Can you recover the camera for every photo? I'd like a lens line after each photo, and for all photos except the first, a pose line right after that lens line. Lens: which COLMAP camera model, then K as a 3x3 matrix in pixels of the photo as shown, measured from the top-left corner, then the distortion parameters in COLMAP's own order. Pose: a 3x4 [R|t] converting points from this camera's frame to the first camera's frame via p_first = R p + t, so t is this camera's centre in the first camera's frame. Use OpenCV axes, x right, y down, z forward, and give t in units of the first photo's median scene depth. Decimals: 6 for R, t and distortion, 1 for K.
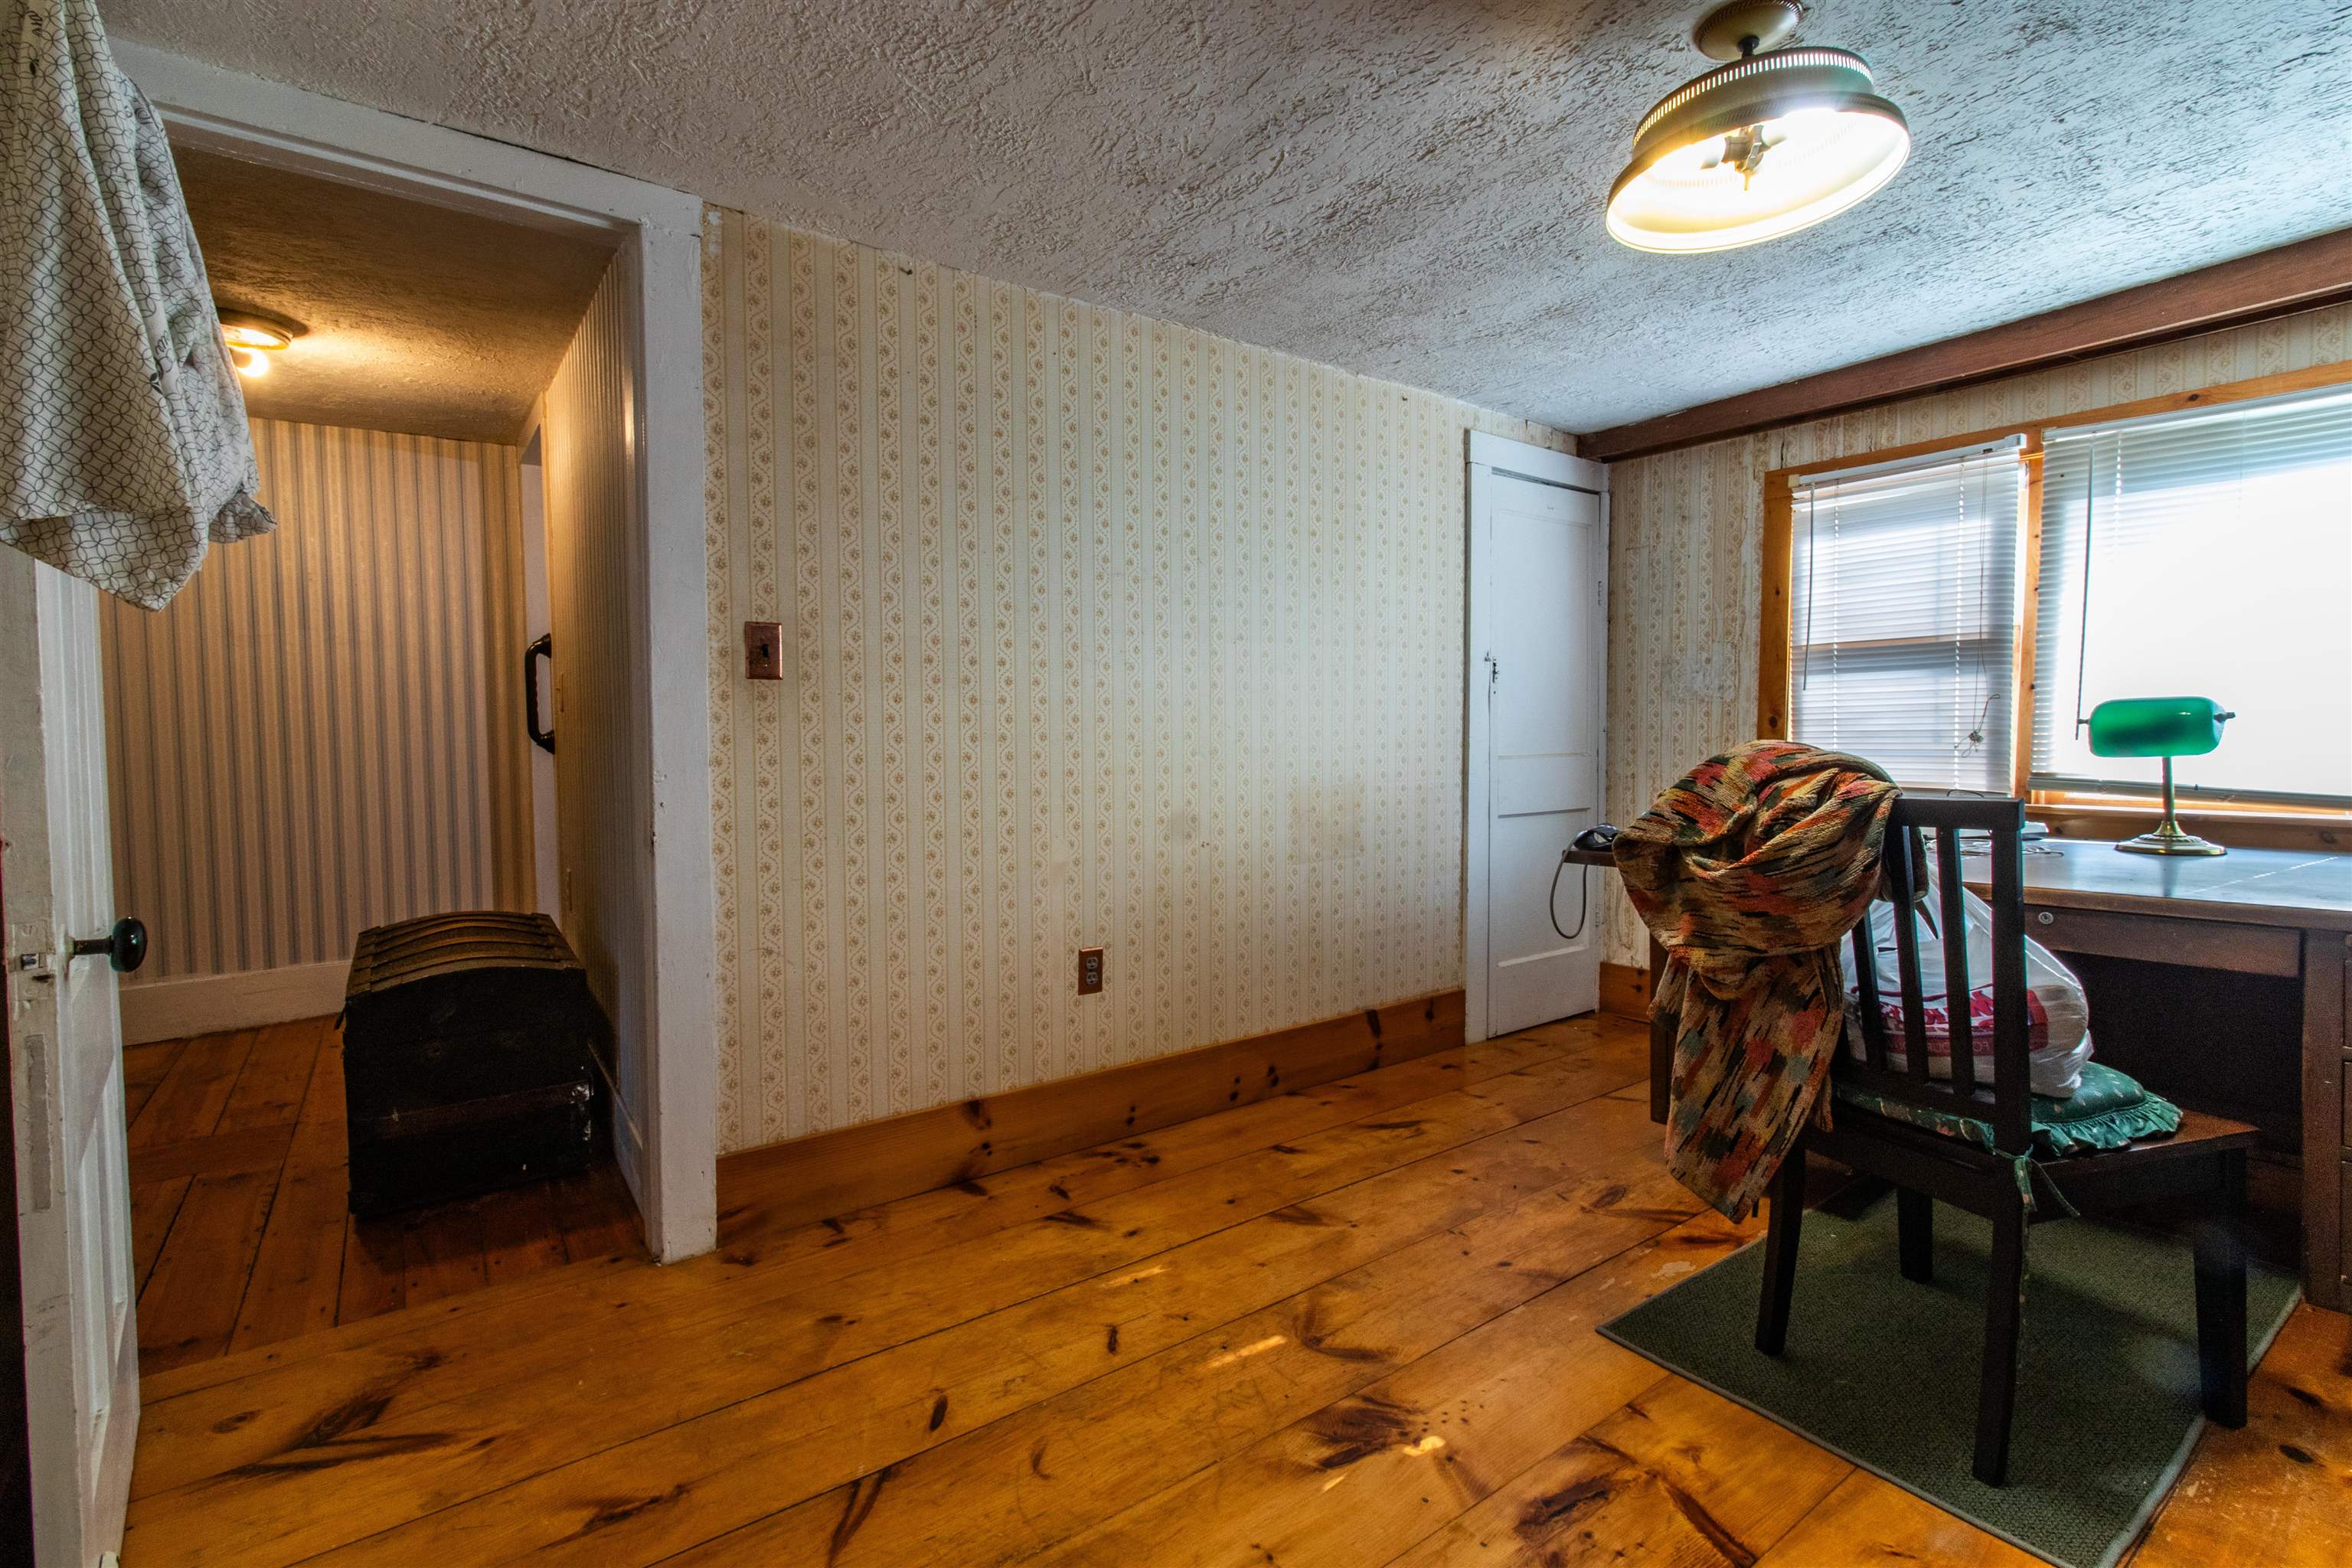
lens RADIAL K [[1084.9, 0, 1224.0], [0, 1084.9, 782.3], [0, 0, 1]] dist [0.001499, 0.001130]
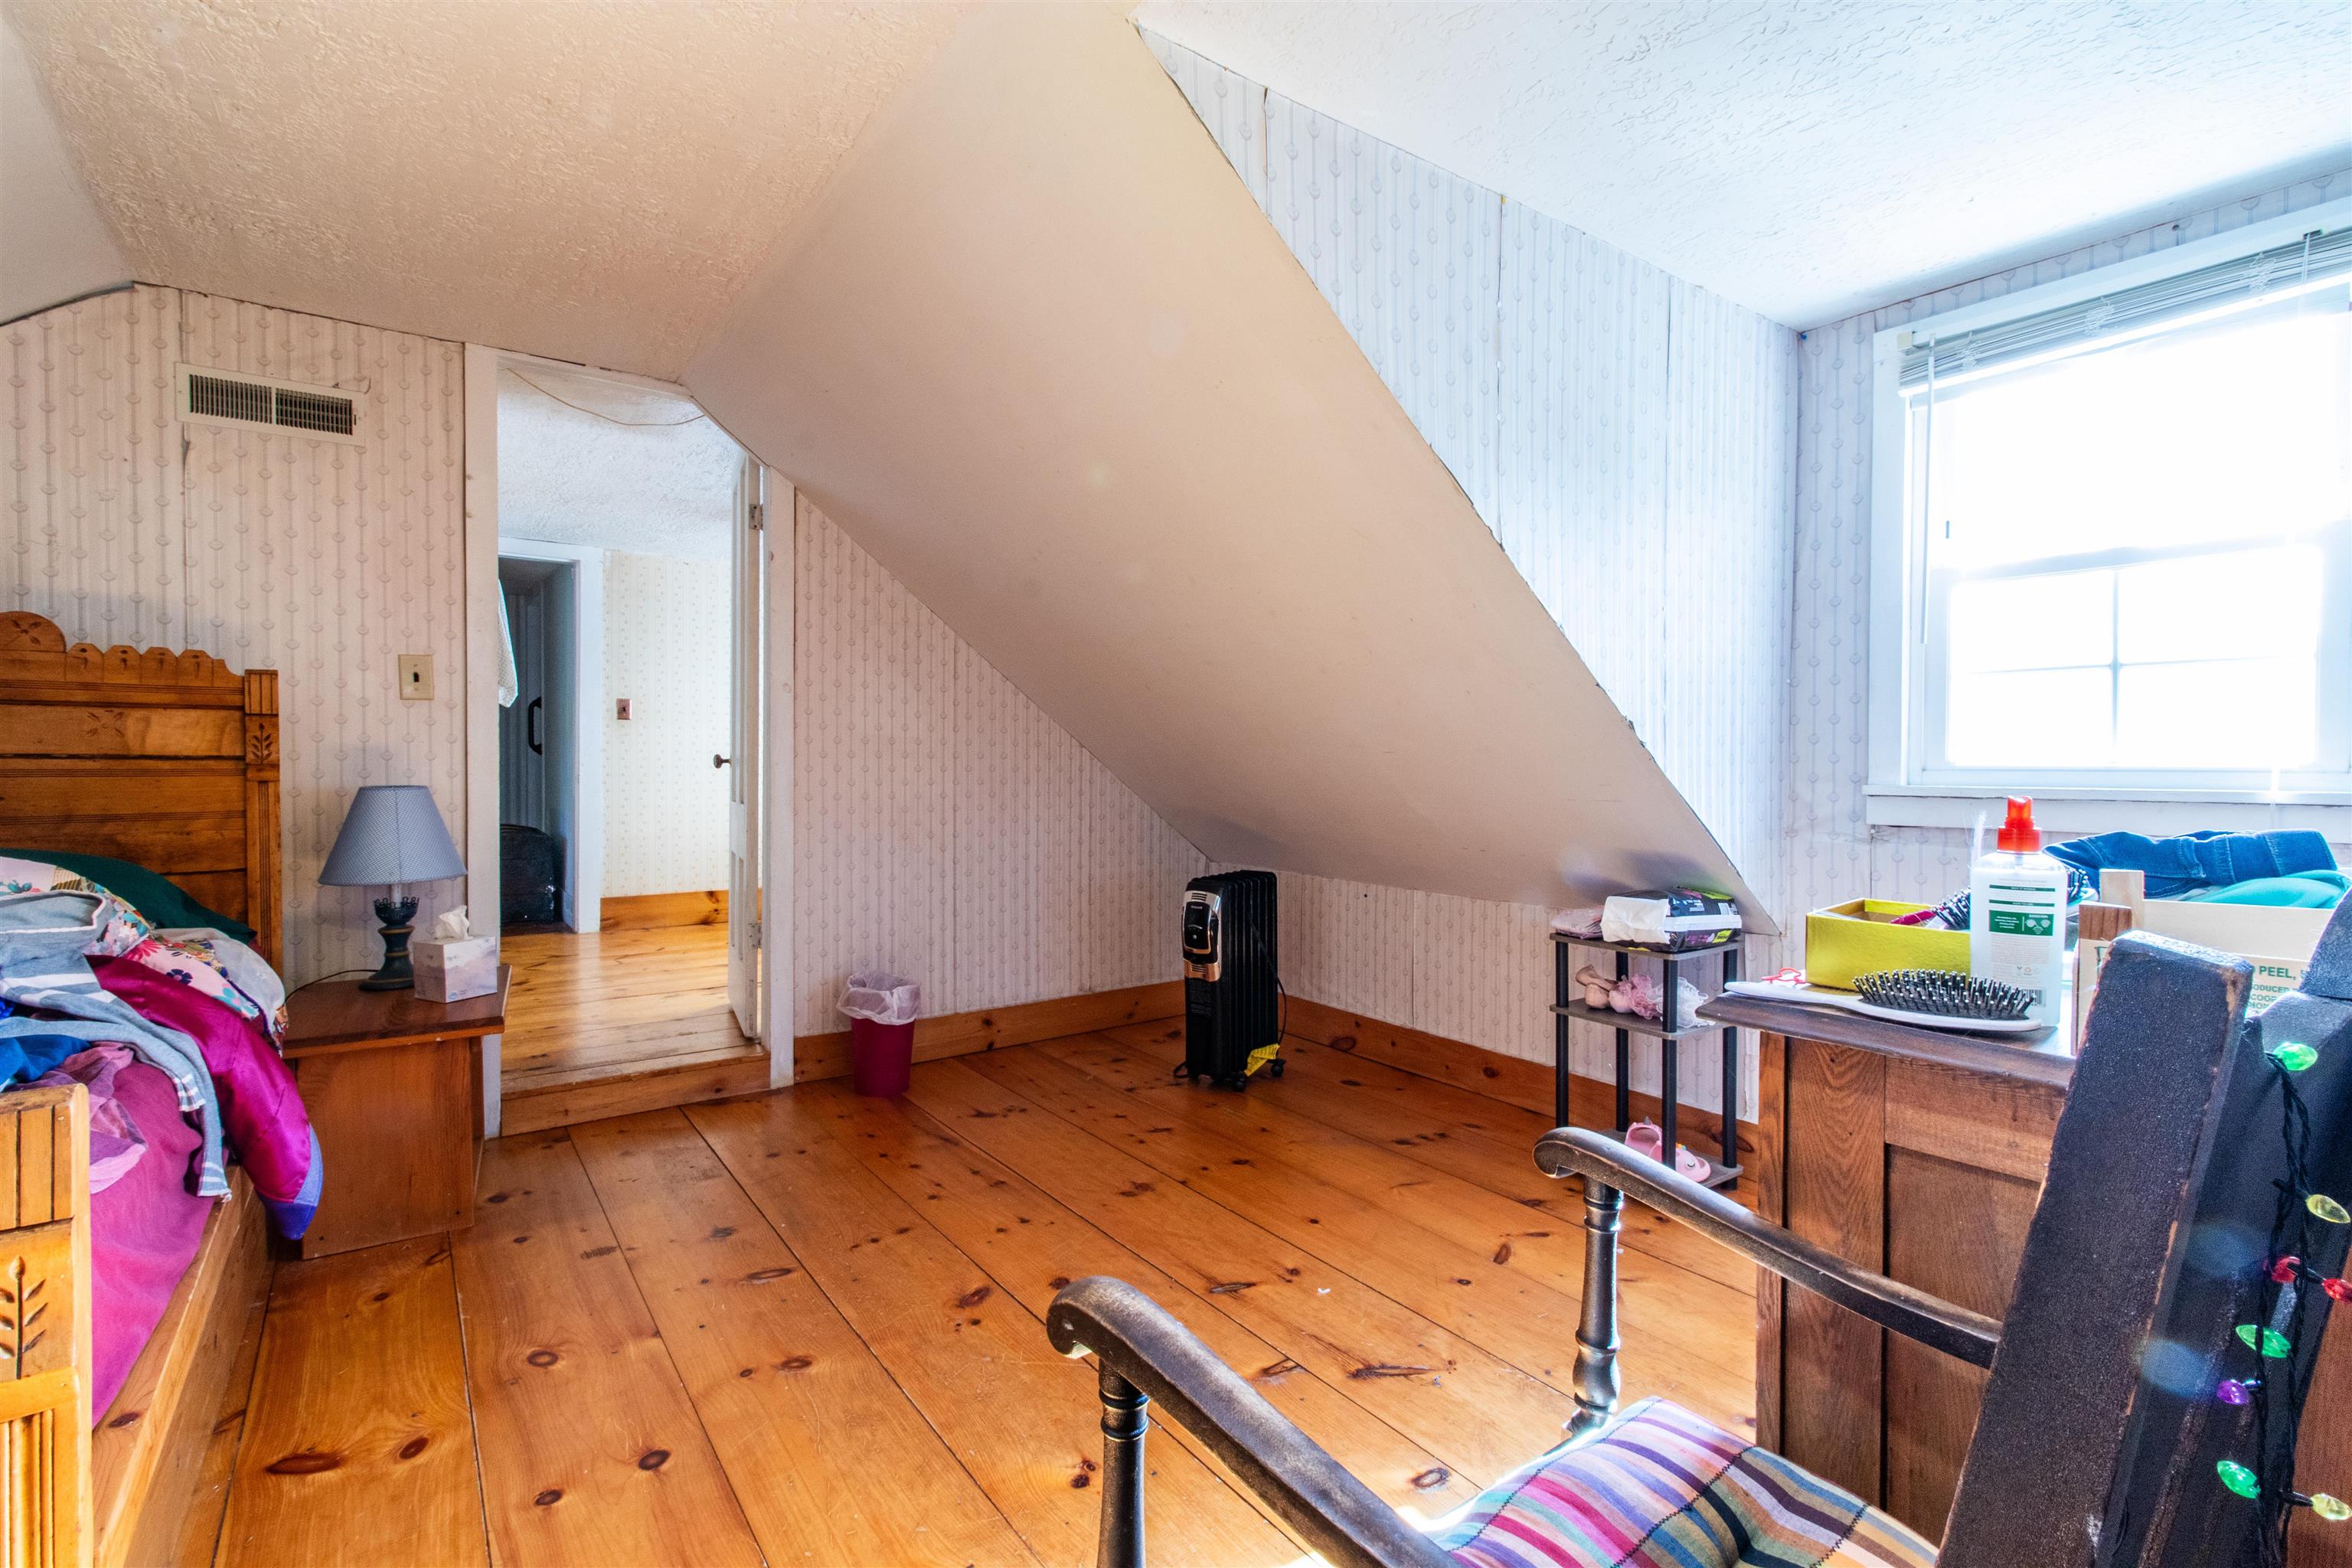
lens RADIAL K [[1084.9, 0, 1199.6], [0, 1084.9, 769.6], [0, 0, 1]] dist [0.001499, 0.001130]
pose [[0.999961, 0.000879, 0.008796, 0.975425], [-0.000468, 0.998909, -0.046704, 0.152715], [-0.008828, 0.046698, 0.998870, -1.685264]]
